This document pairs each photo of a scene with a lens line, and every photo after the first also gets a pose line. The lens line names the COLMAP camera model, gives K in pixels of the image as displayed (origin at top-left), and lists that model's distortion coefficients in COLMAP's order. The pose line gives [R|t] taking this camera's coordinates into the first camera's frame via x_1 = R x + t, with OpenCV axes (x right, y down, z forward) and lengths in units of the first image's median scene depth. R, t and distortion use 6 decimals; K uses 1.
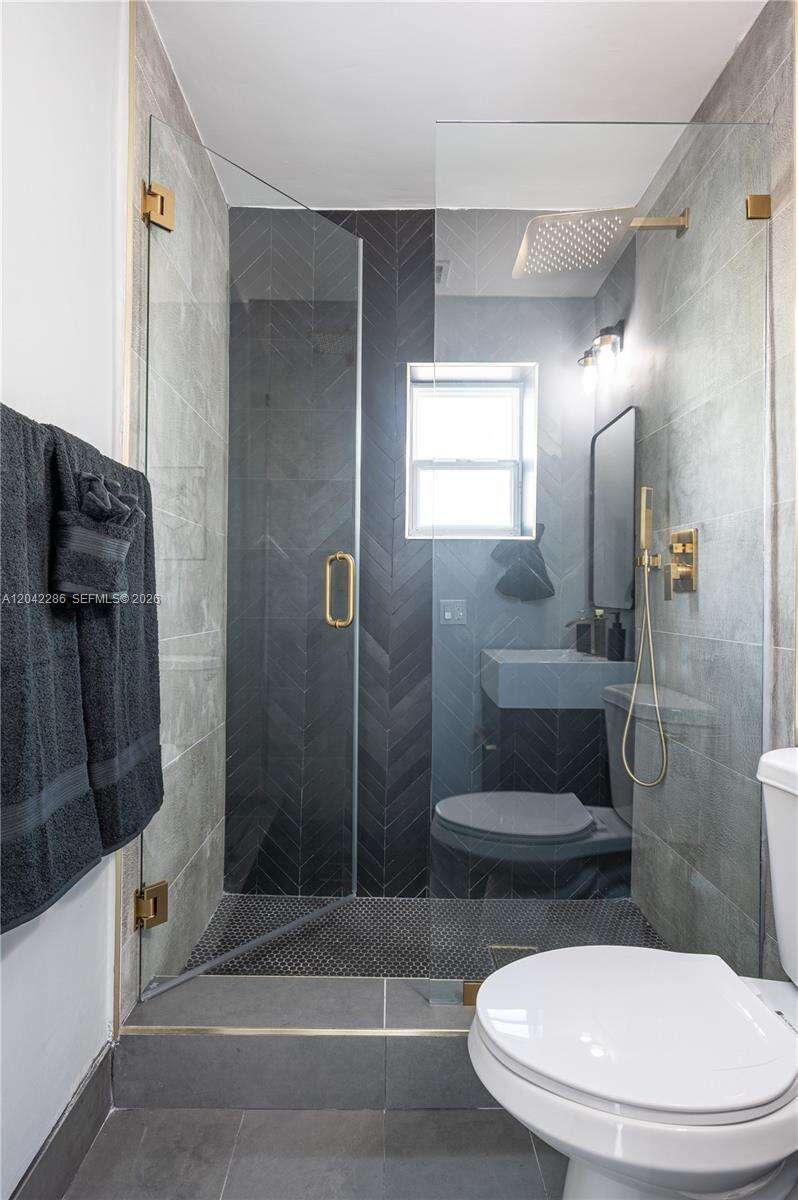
lens RADIAL K [[595.4, 0, 395.1], [0, 595.4, 591.1], [0, 0, 1]] dist [-0.001125, 0.000849]
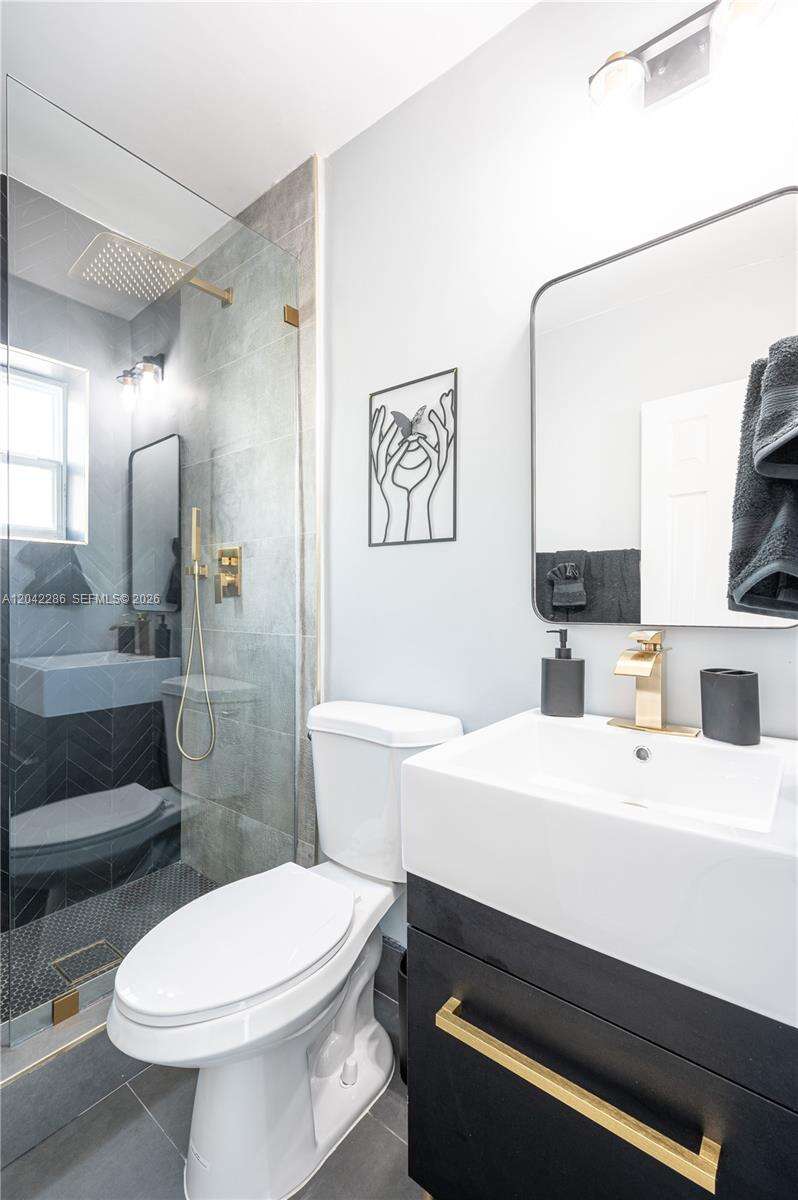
lens RADIAL K [[535.8, 0, 398.4], [0, 535.8, 602.7], [0, 0, 1]] dist [0.000496, -0.000092]
pose [[0.634004, -0.010344, 0.773261, -0.157550], [0.000033, 0.999911, 0.013350, -0.000954], [-0.773330, -0.008438, 0.633948, 0.017079]]
